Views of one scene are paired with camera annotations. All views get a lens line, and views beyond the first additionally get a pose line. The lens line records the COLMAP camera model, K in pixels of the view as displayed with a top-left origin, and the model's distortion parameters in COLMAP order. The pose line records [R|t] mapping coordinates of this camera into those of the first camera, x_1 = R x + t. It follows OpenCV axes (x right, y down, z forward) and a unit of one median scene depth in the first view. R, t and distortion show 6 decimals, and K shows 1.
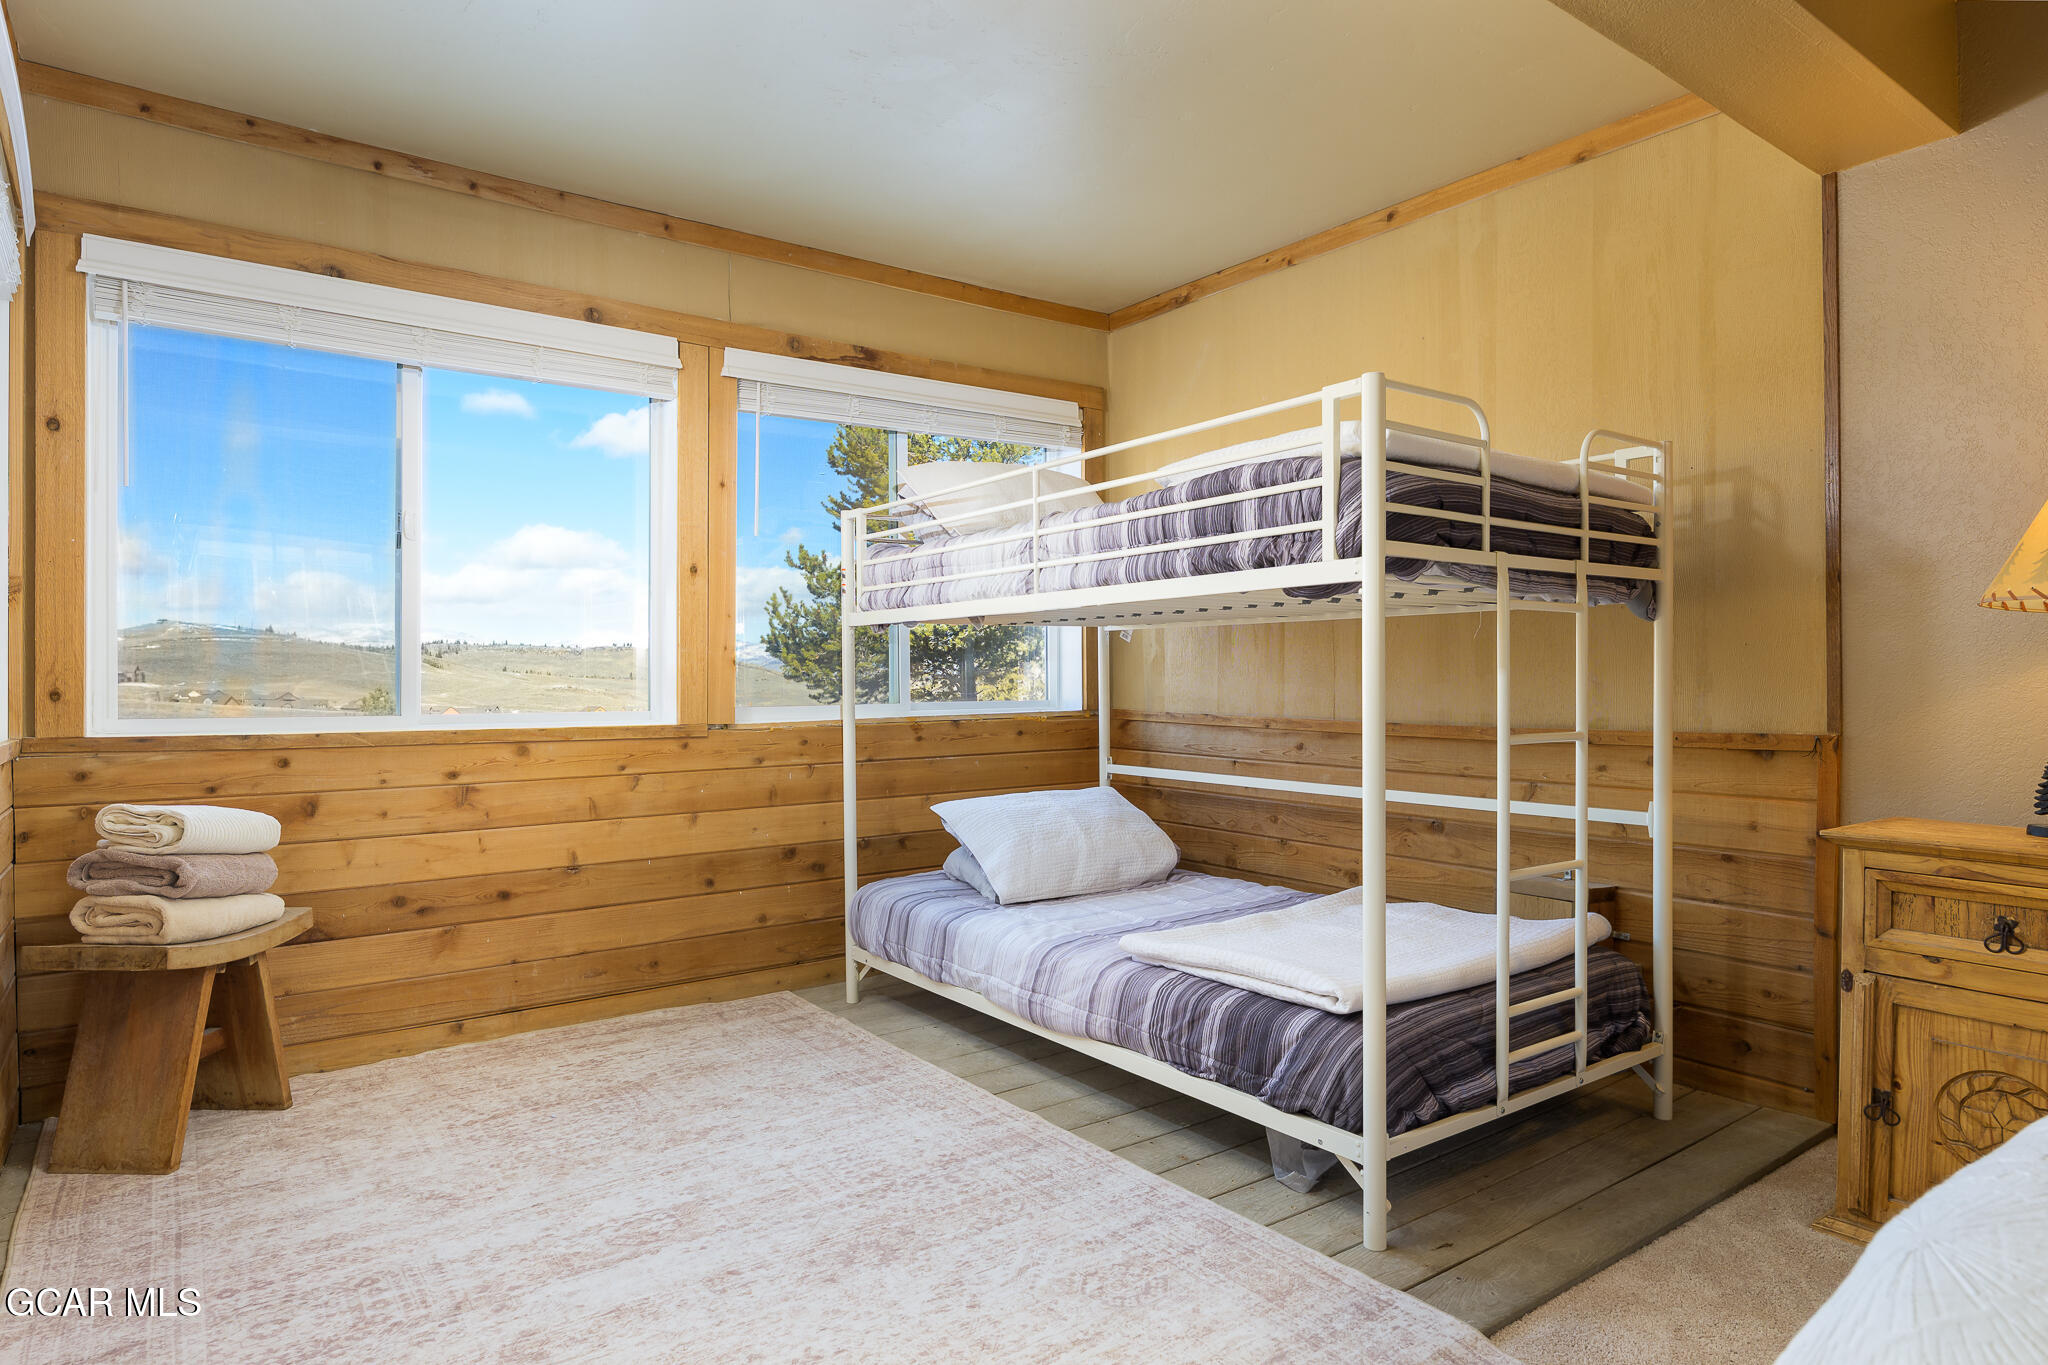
lens RADIAL K [[1151.3, 0, 995.3], [0, 1151.3, 683.0], [0, 0, 1]] dist [-0.002883, -0.000282]
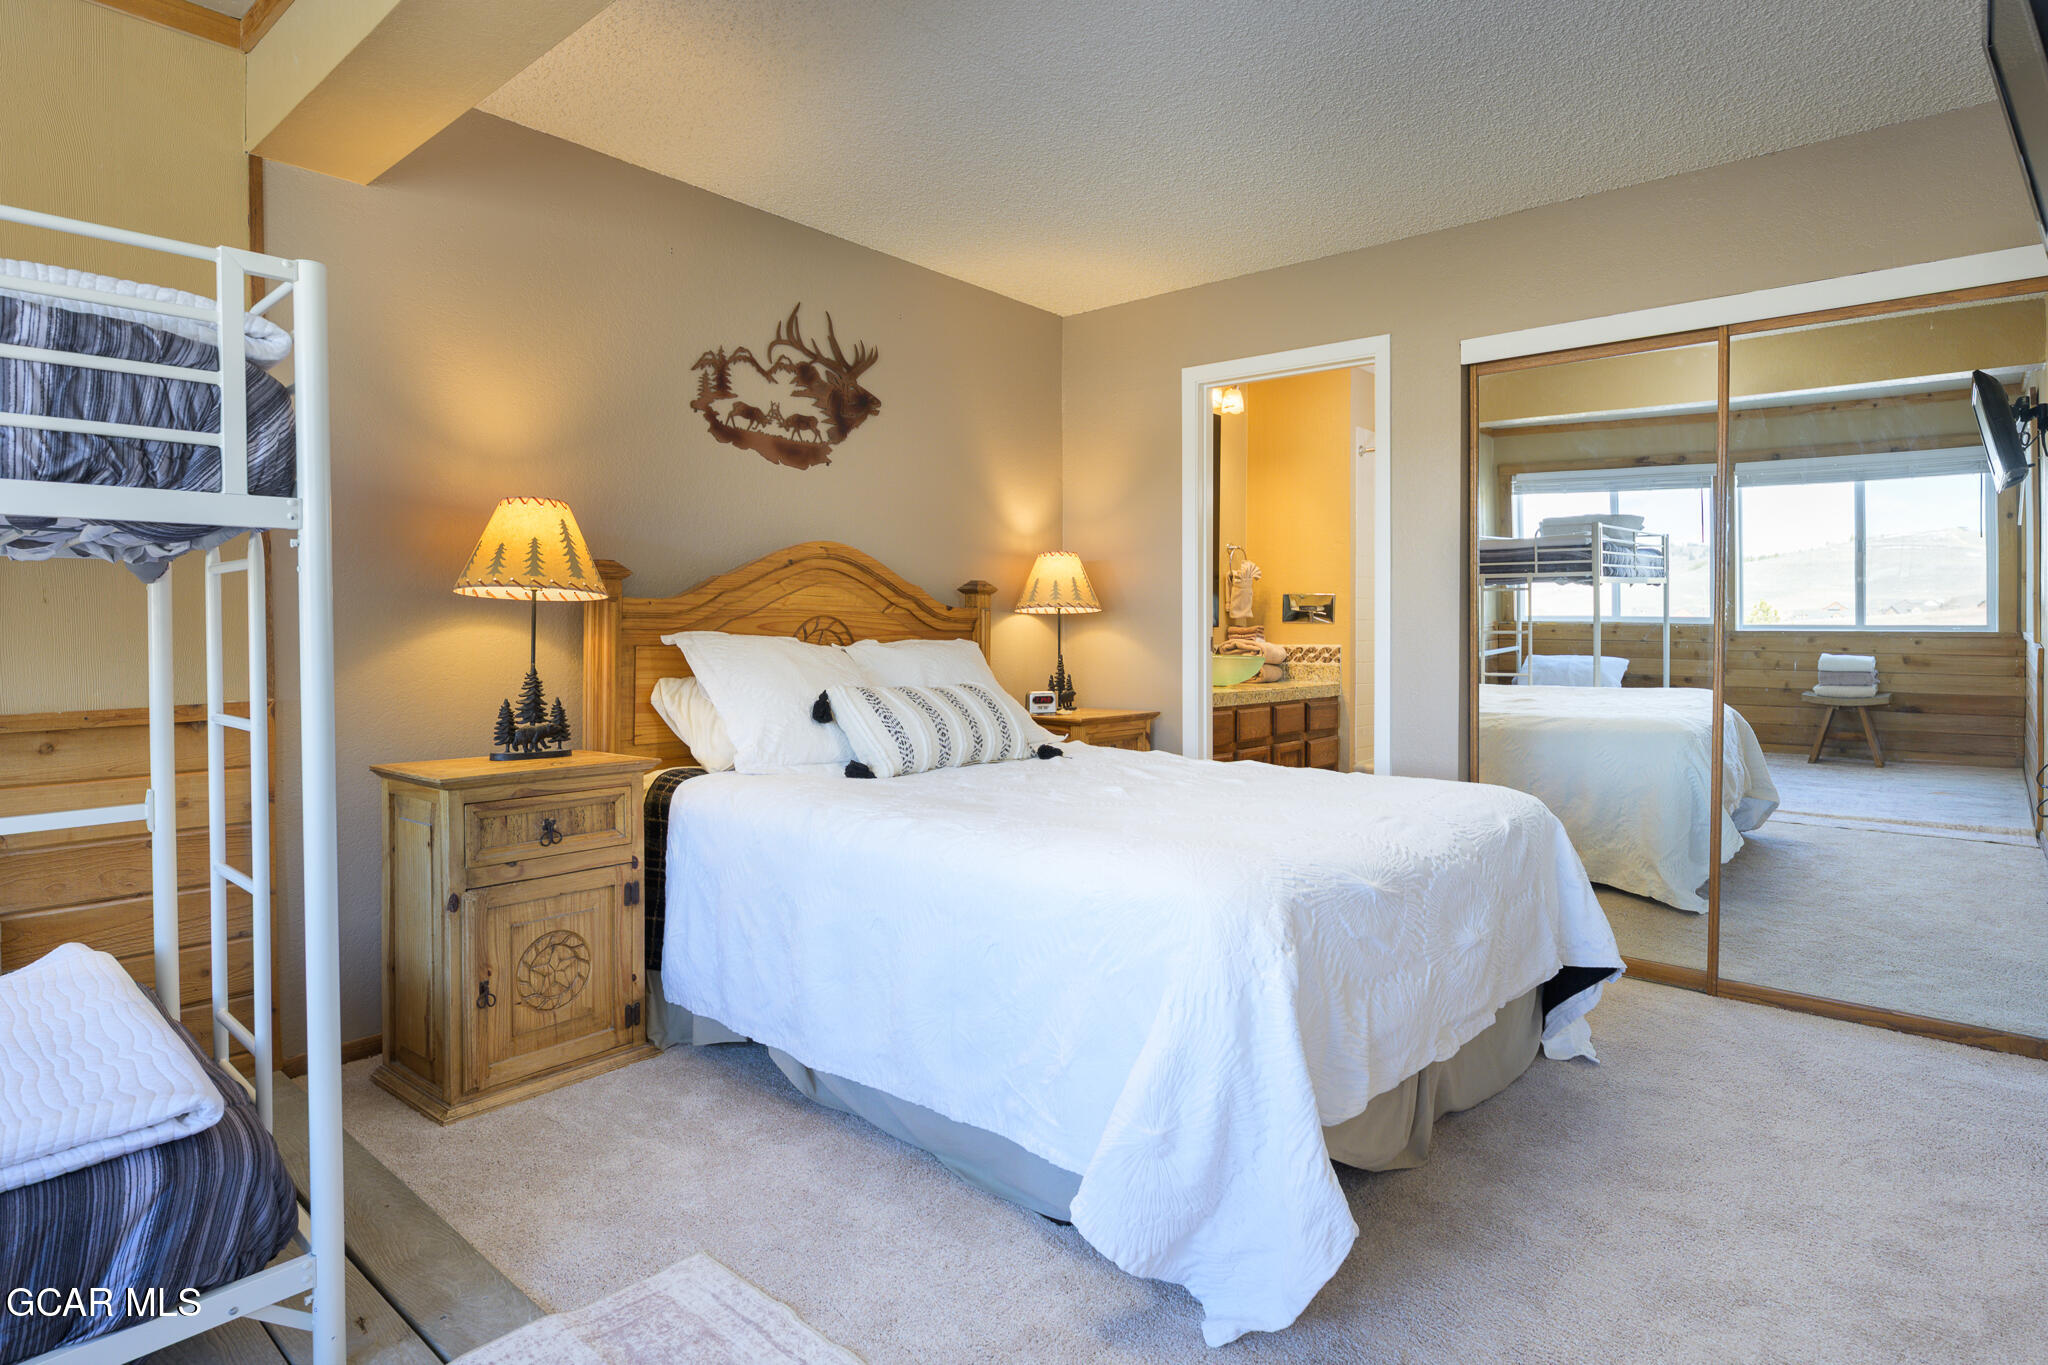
lens RADIAL K [[1104.7, 0, 1027.0], [0, 1104.7, 645.7], [0, 0, 1]] dist [-0.002581, -0.000217]
pose [[-0.229639, -0.016175, 0.973141, -0.339252], [0.005600, 0.999823, 0.017940, -0.015316], [-0.973260, 0.009569, -0.229508, 0.470245]]
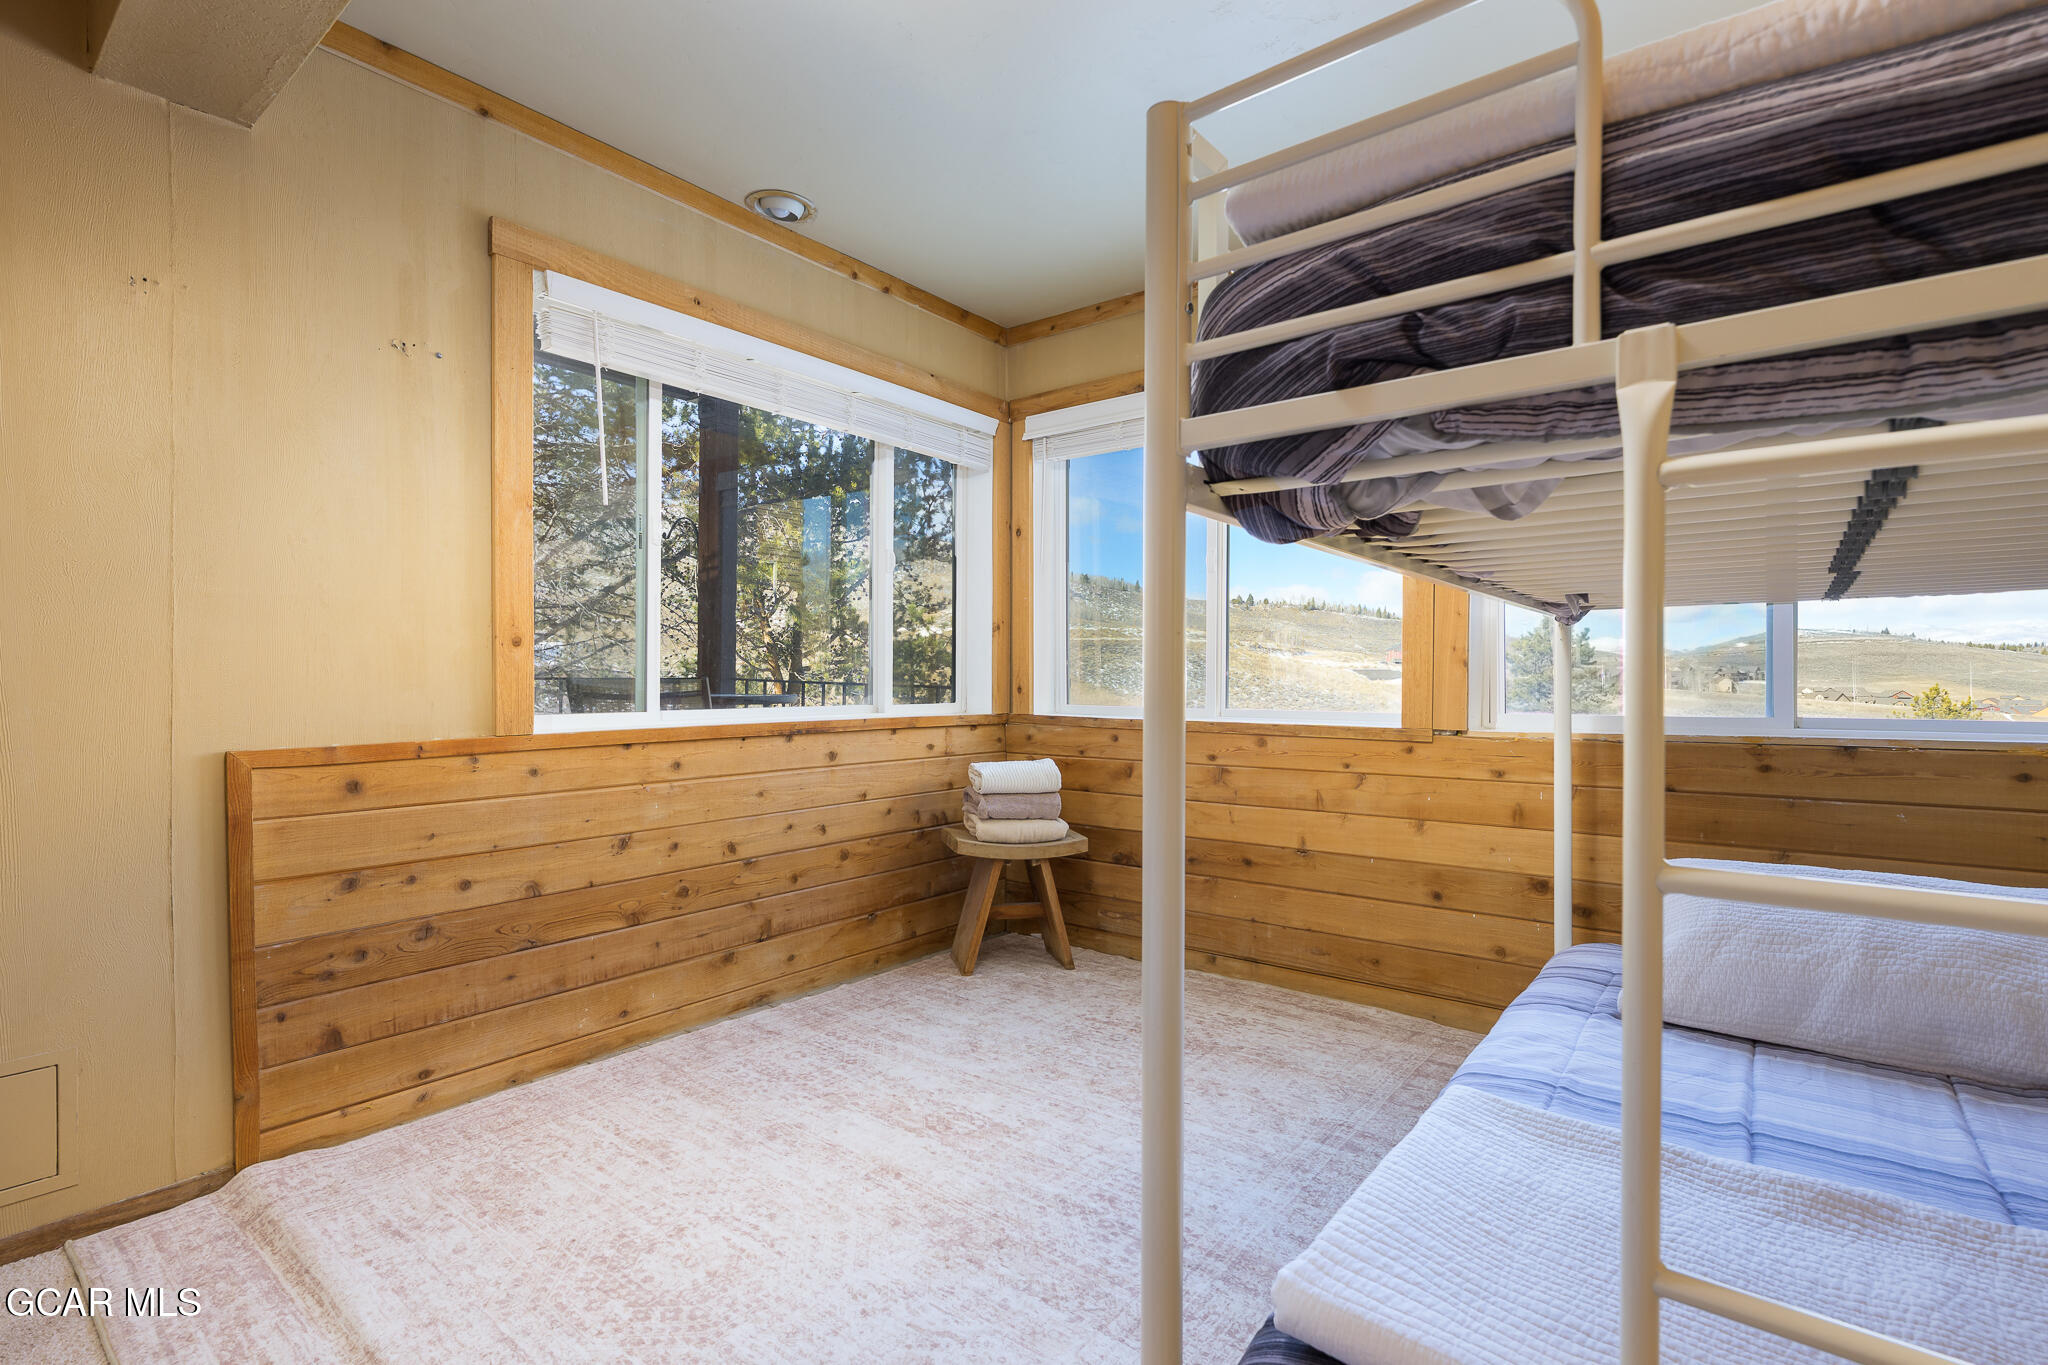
lens RADIAL K [[941.6, 0, 1024.0], [0, 941.6, 682.5], [0, 0, 1]] dist [-0.001691, -0.000171]
pose [[0.281617, 0.006076, -0.959508, 0.484230], [-0.005803, 0.999972, 0.004629, -0.005663], [0.959509, 0.004265, 0.281644, 0.545884]]
